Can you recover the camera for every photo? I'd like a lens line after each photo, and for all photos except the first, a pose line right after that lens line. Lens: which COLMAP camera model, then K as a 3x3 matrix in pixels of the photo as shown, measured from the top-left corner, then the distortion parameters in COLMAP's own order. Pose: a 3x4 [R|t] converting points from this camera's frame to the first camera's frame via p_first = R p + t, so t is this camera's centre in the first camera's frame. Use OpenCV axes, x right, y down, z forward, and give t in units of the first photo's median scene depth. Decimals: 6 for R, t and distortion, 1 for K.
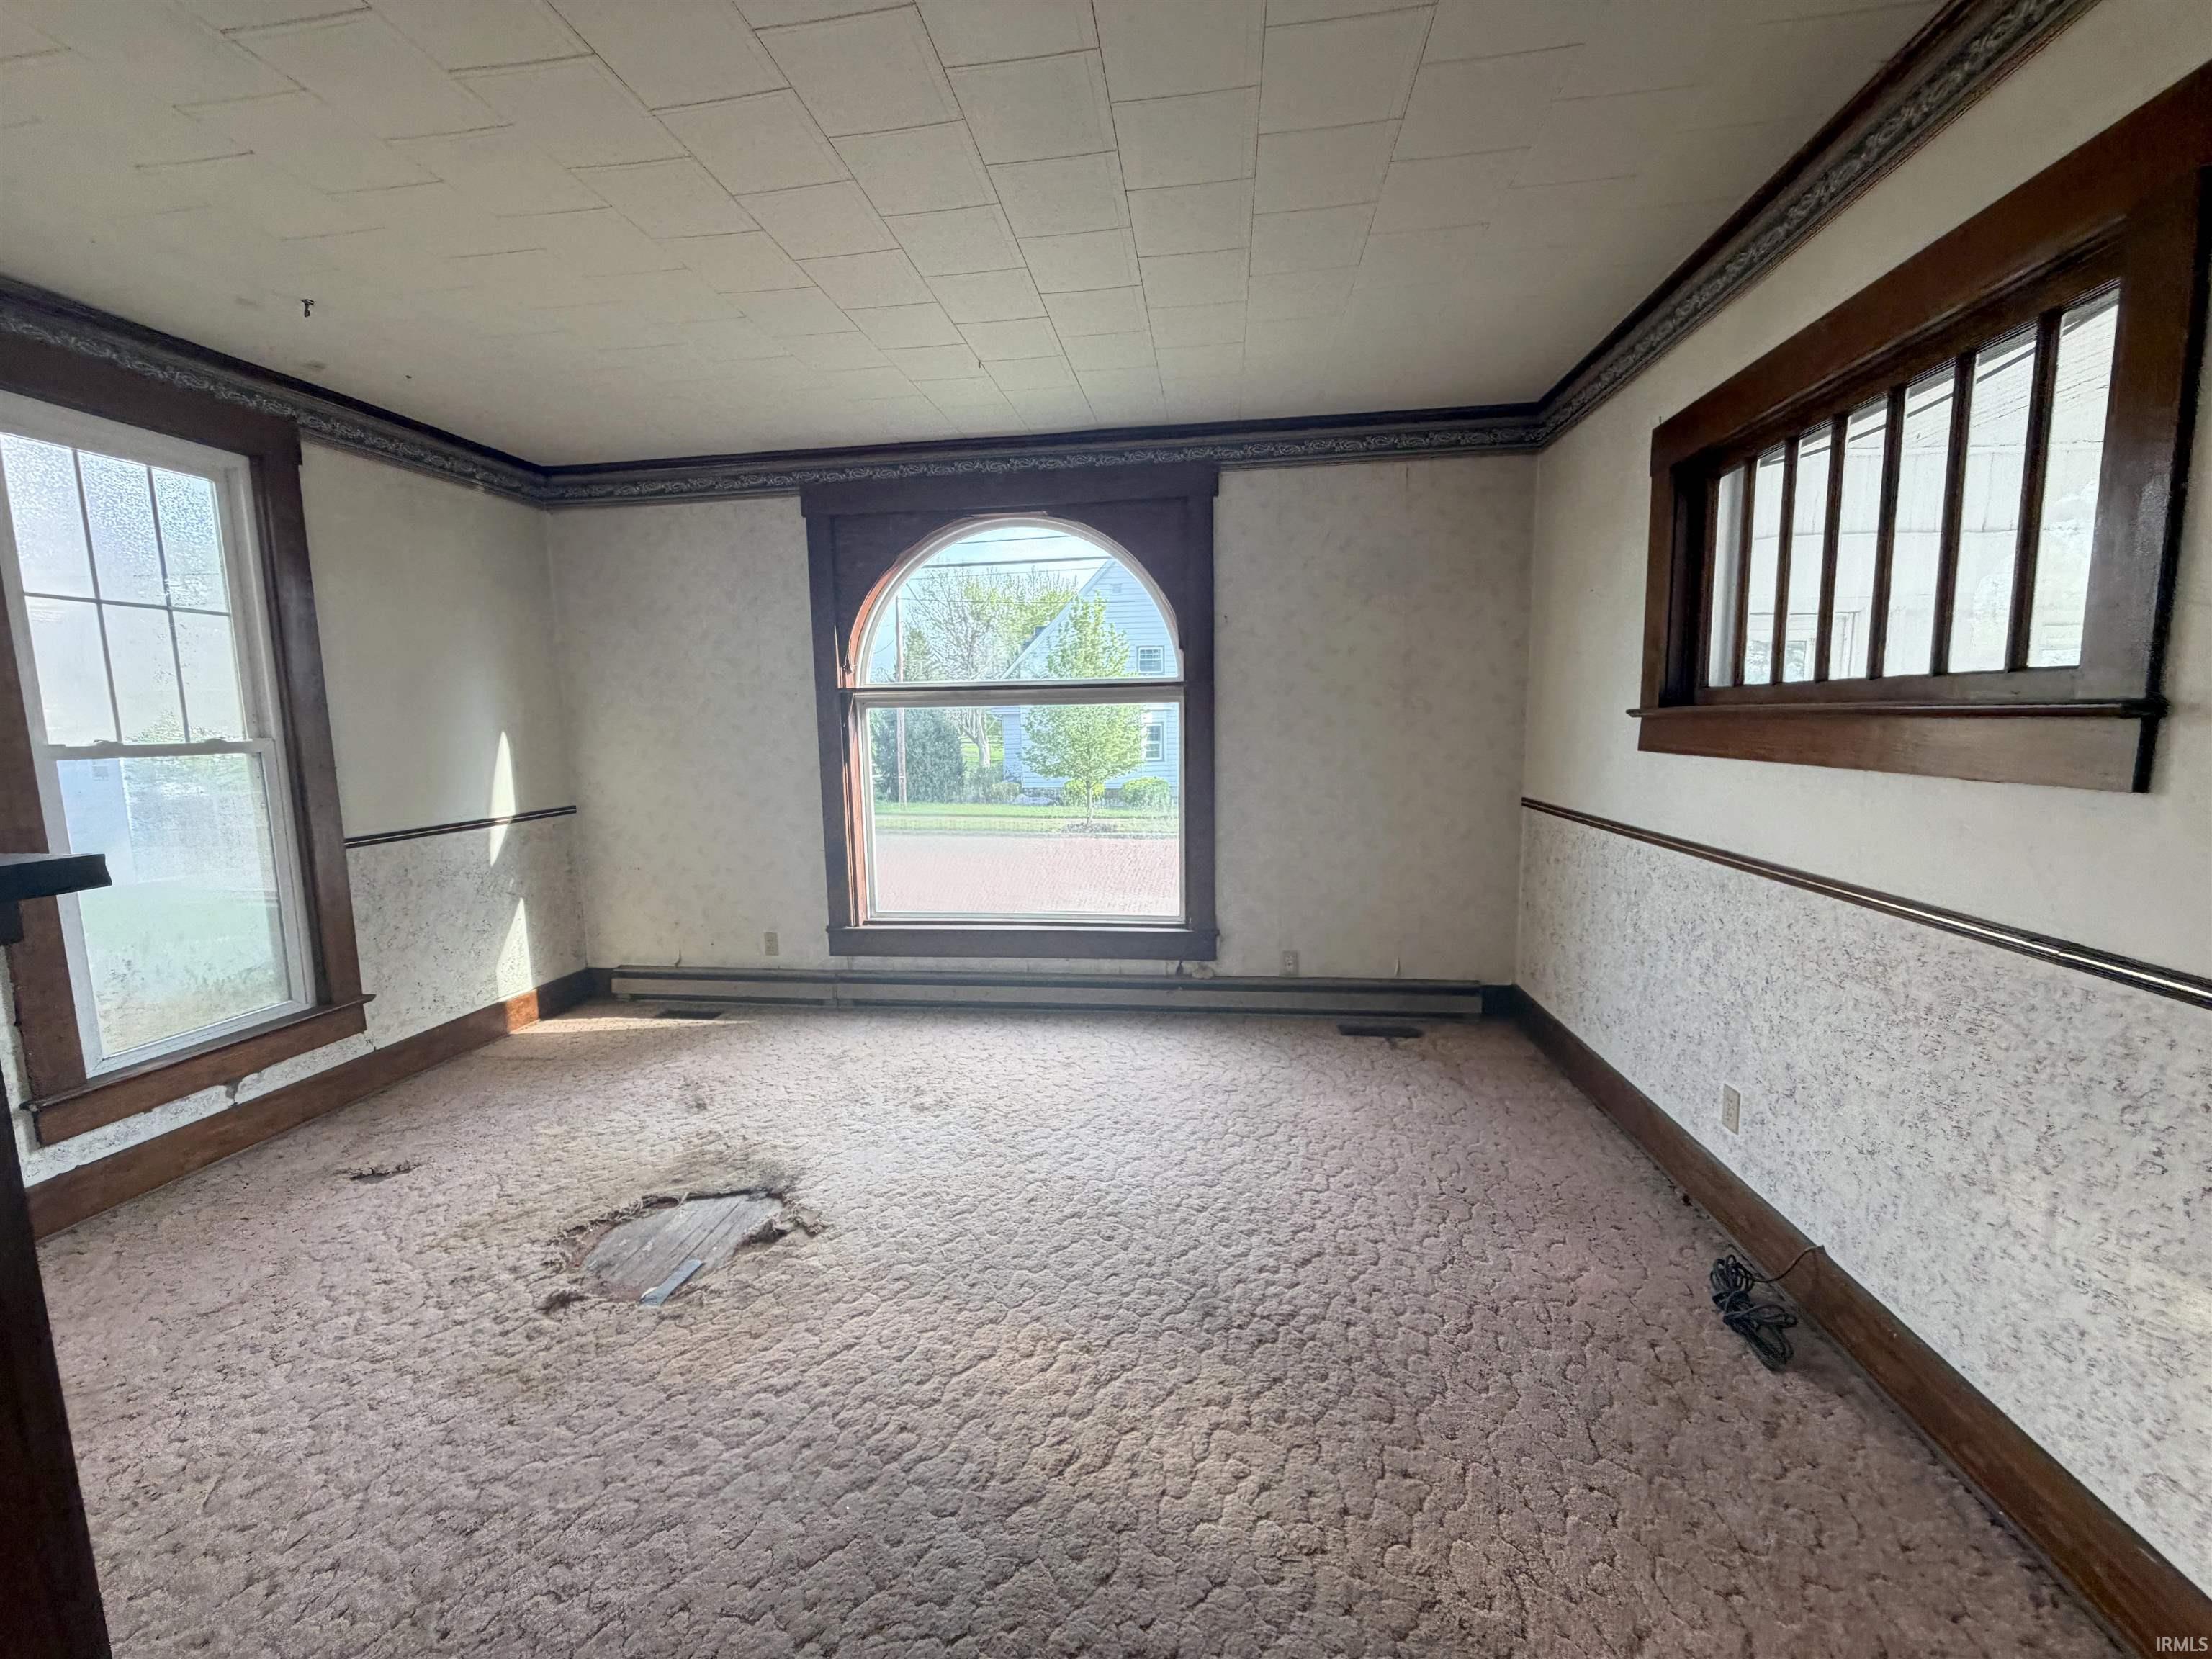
lens RADIAL K [[893.8, 0, 1098.6], [0, 893.8, 831.3], [0, 0, 1]] dist [0.011309, 0.000052]
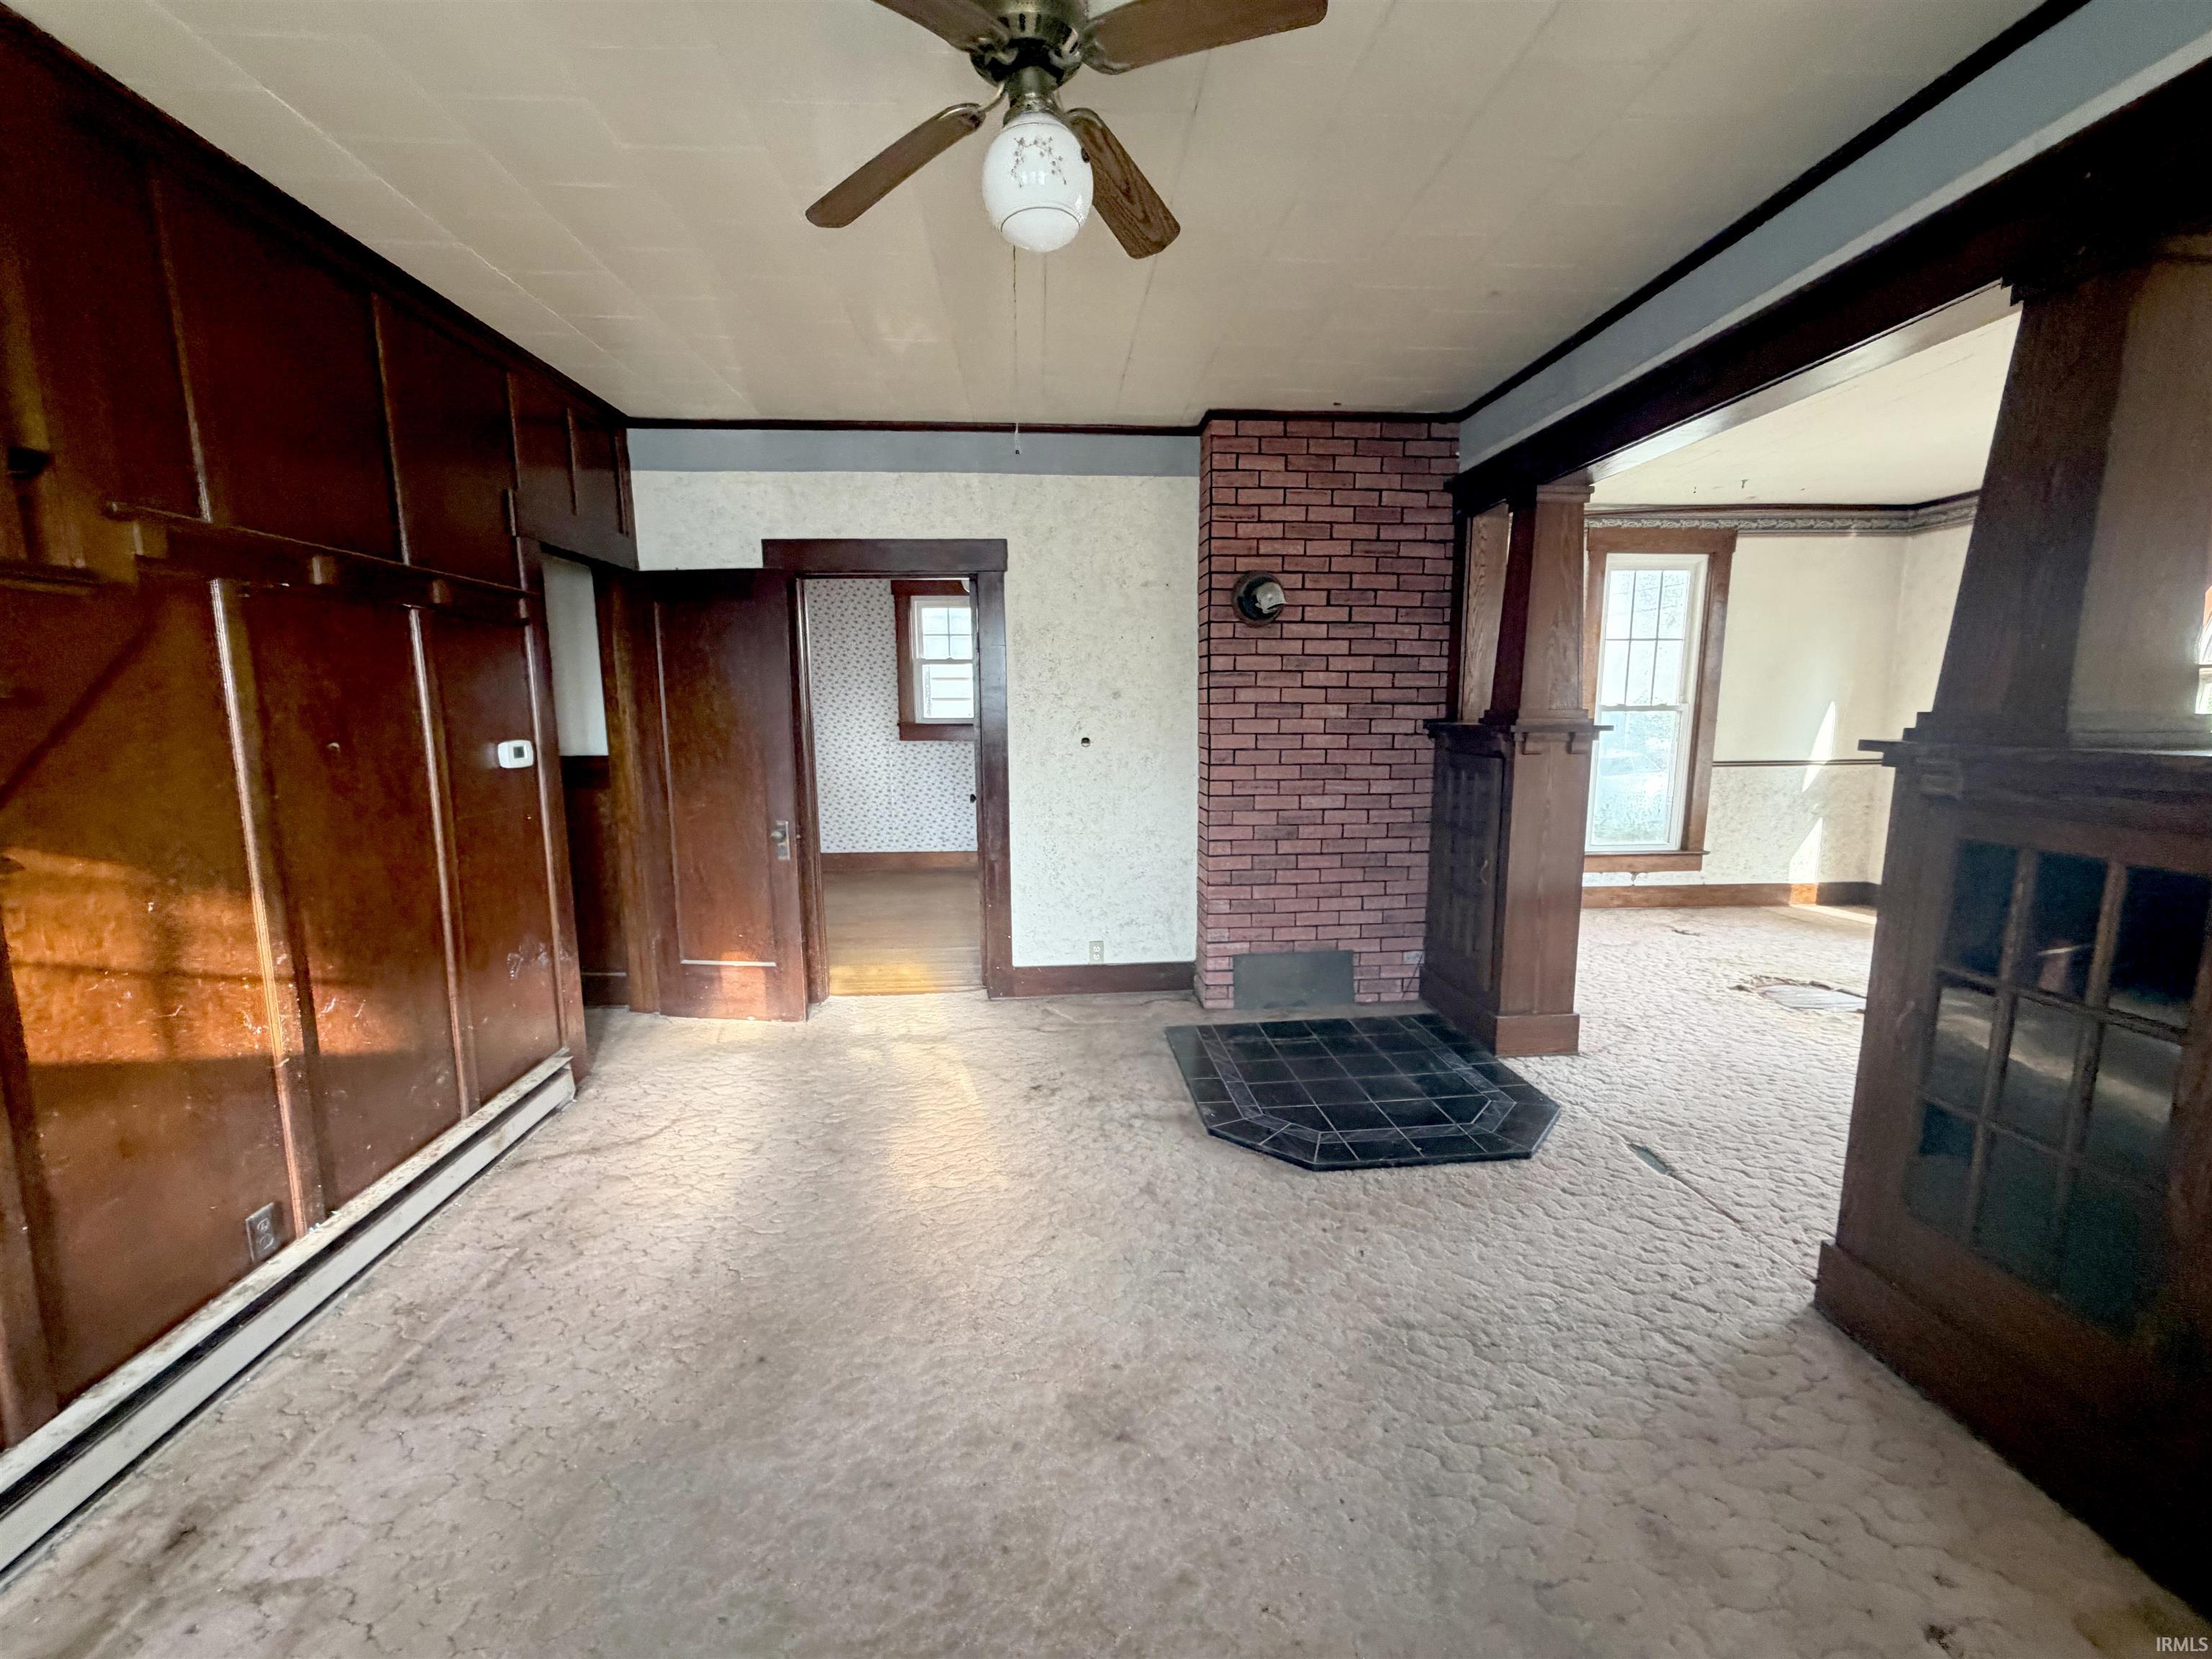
lens RADIAL K [[893.8, 0, 1098.6], [0, 893.8, 831.3], [0, 0, 1]] dist [0.011309, 0.000052]
pose [[0.212022, 0.155454, -0.964822, 0.638233], [-0.120143, 0.983924, 0.132130, 0.056144], [0.969852, 0.087902, 0.227290, -0.564454]]
